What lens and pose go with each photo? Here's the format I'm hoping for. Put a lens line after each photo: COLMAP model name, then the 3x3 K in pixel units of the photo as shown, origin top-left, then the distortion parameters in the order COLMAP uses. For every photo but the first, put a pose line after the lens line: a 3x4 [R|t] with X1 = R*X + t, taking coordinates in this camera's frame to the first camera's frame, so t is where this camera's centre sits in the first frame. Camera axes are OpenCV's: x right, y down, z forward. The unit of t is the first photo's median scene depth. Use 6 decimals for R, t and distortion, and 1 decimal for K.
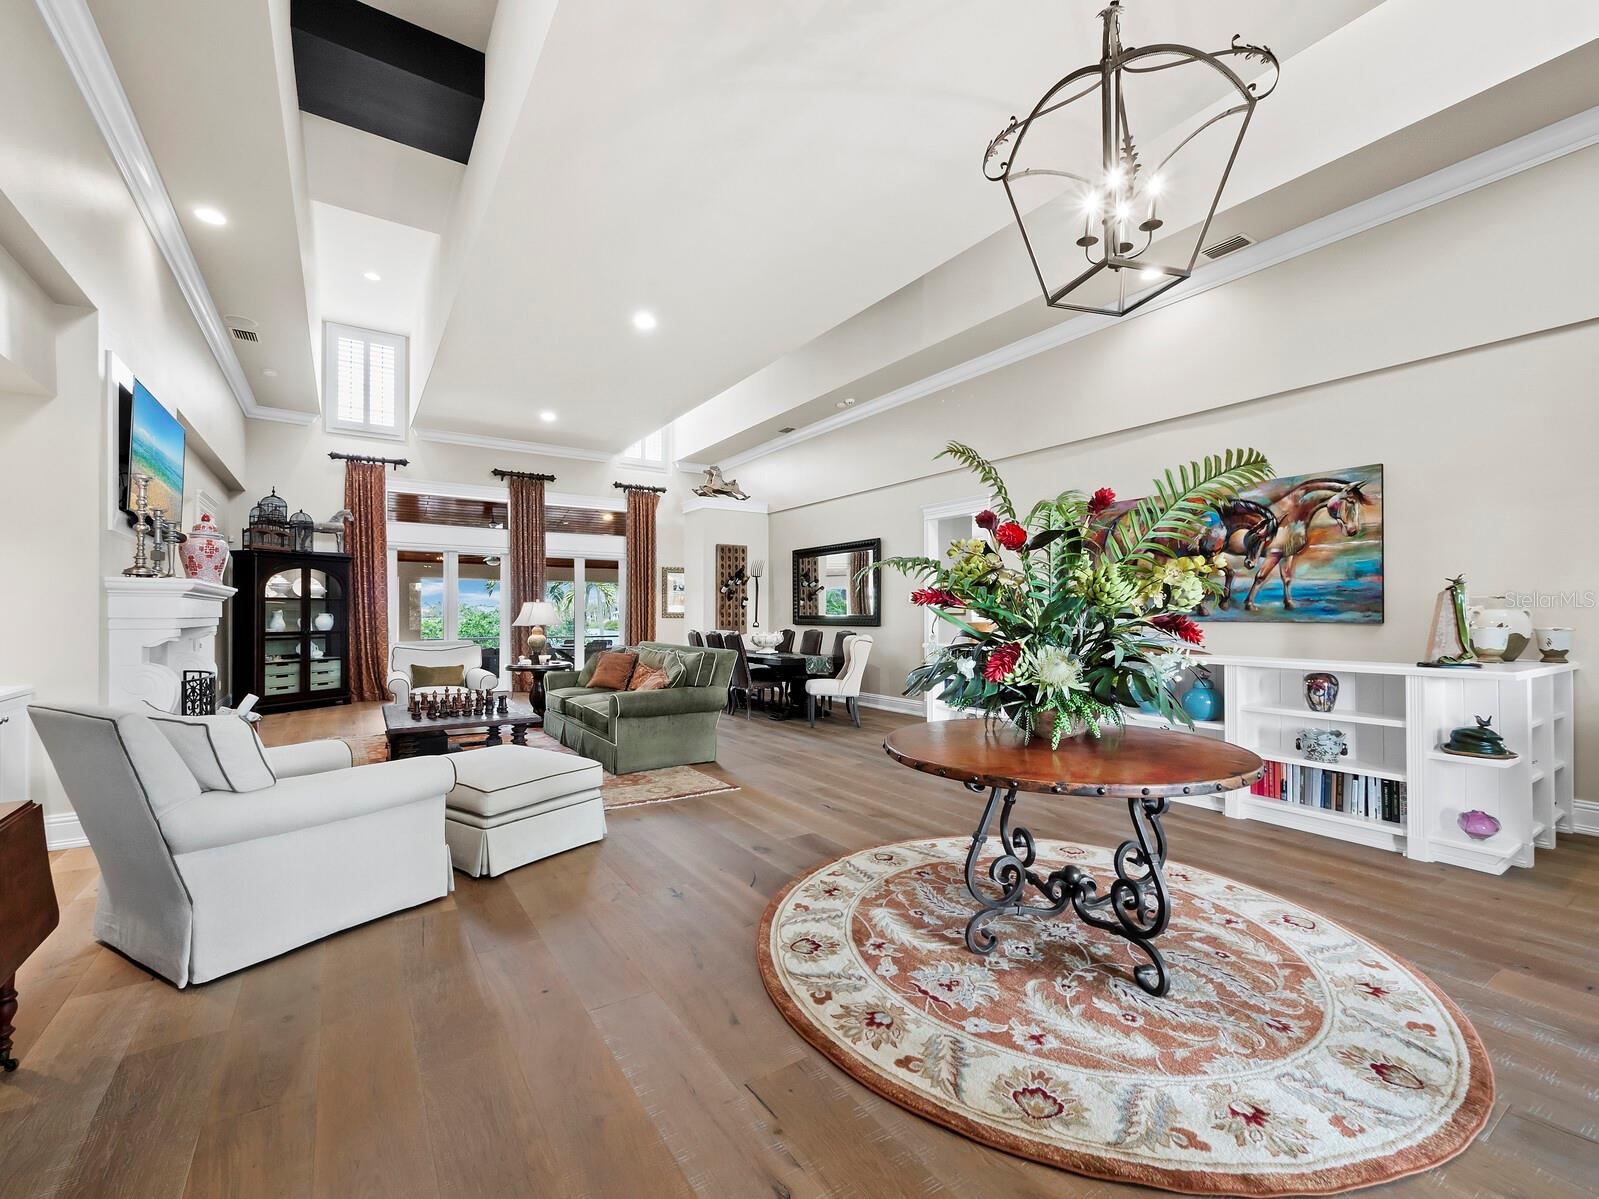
lens RADIAL K [[682.2, 0, 796.8], [0, 682.2, 592.5], [0, 0, 1]] dist [0.001409, 0.000727]
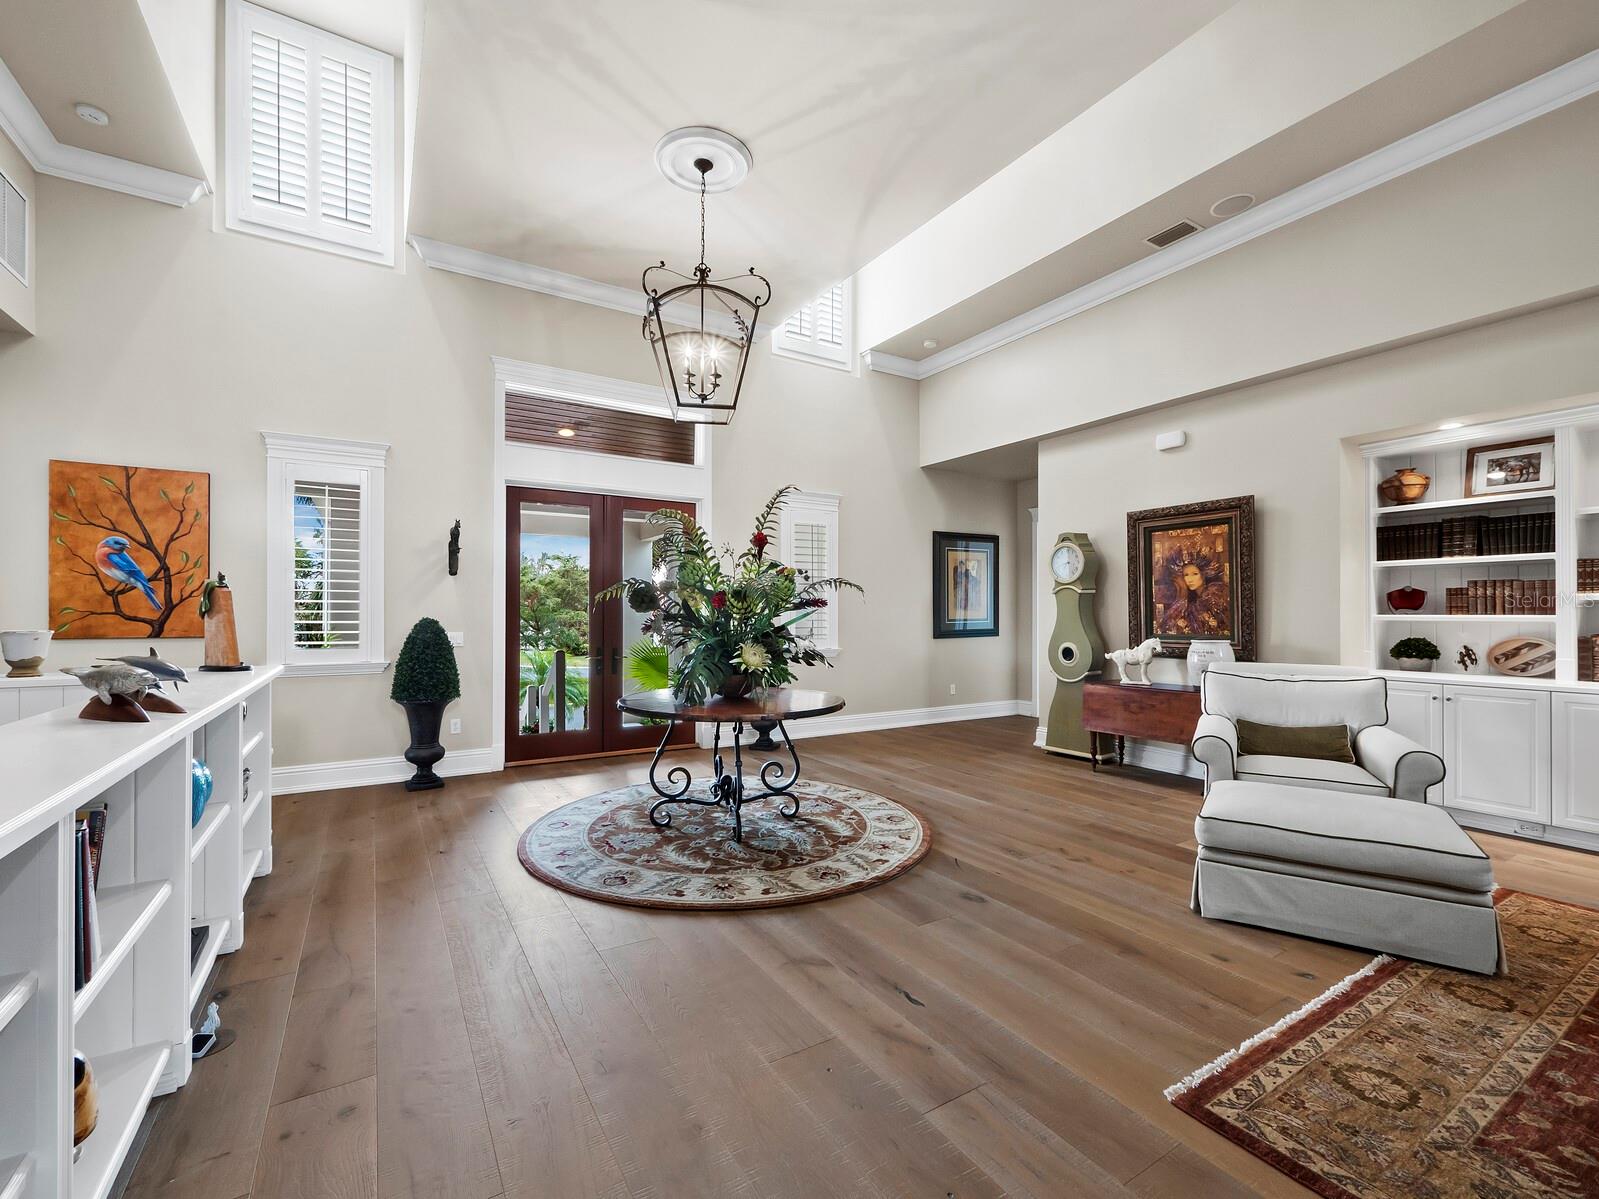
lens RADIAL K [[689.2, 0, 795.0], [0, 689.2, 608.5], [0, 0, 1]] dist [0.000426, 0.000225]
pose [[-0.999473, -0.000850, 0.032436, 0.099988], [-0.002108, 0.999246, -0.038769, 0.041502], [-0.032378, -0.038817, -0.998722, 1.338767]]
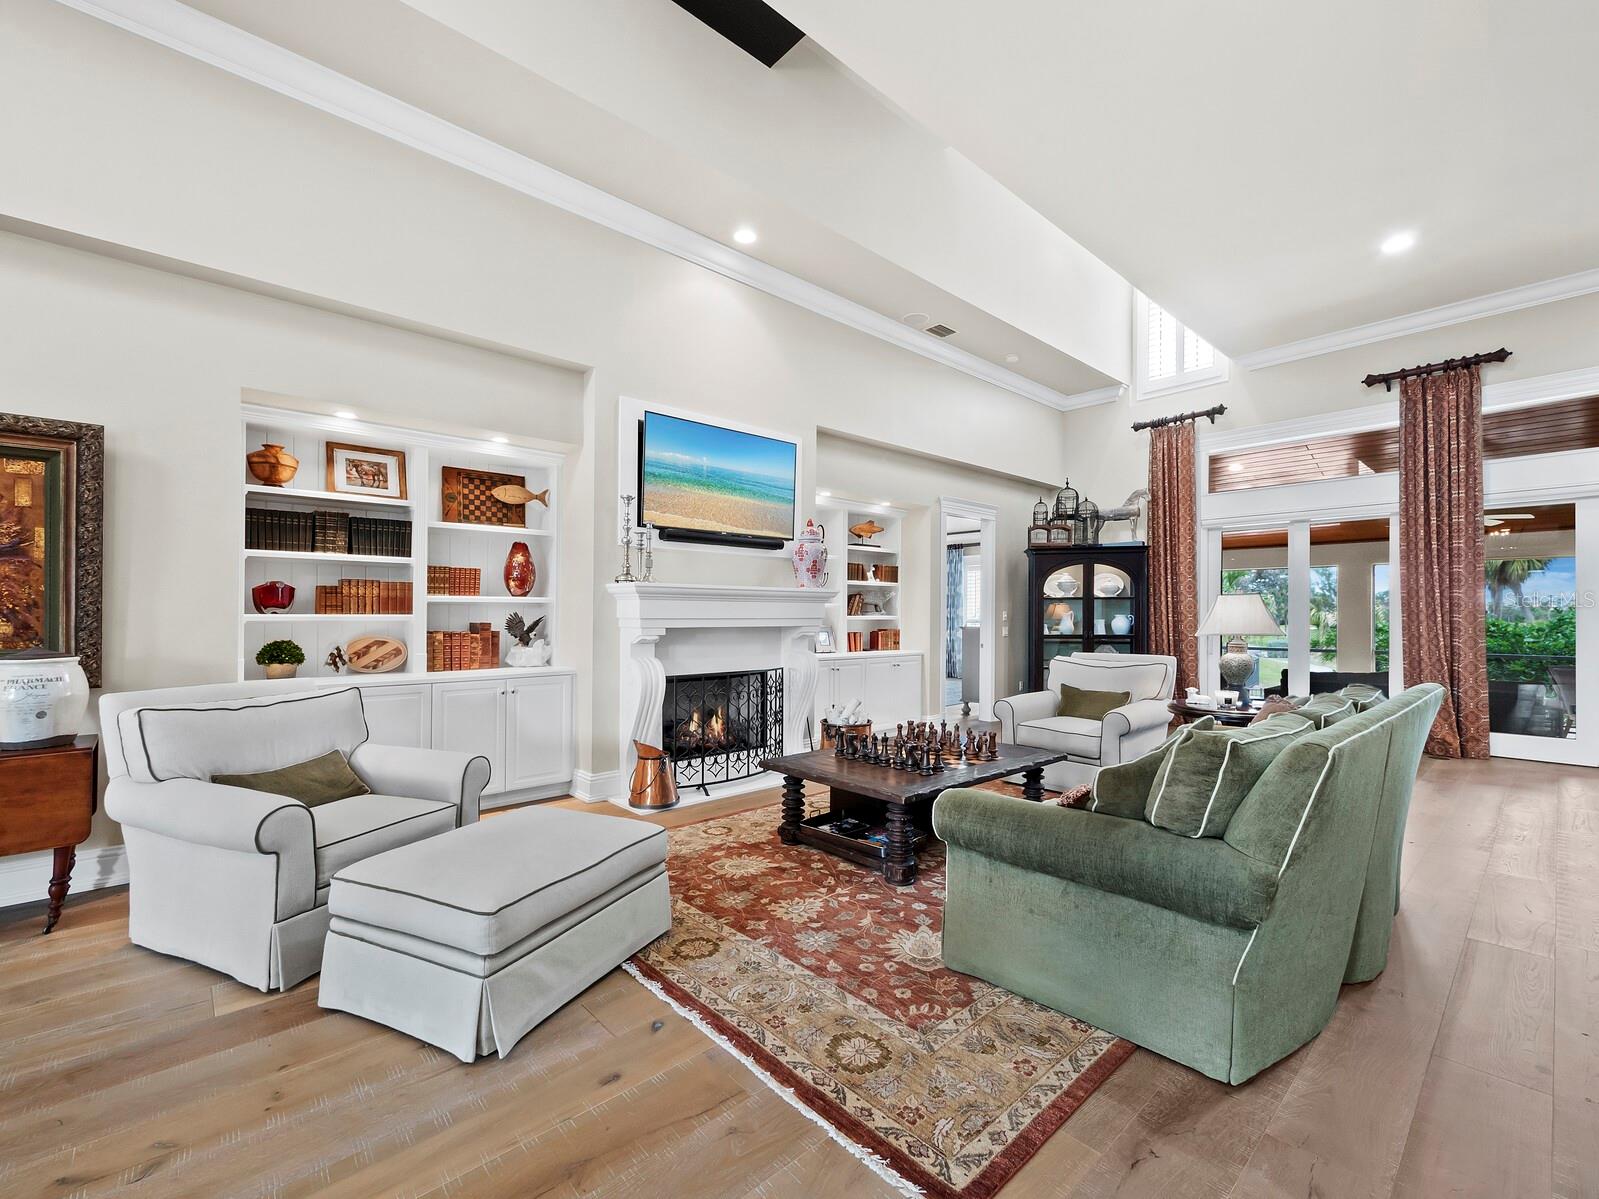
lens RADIAL K [[689.2, 0, 795.0], [0, 689.2, 608.5], [0, 0, 1]] dist [0.000426, 0.000225]
pose [[0.146896, -0.009717, -0.989104, 0.188269], [0.030576, 0.999519, -0.005278, 0.028437], [0.988679, -0.029468, 0.147122, 0.873362]]
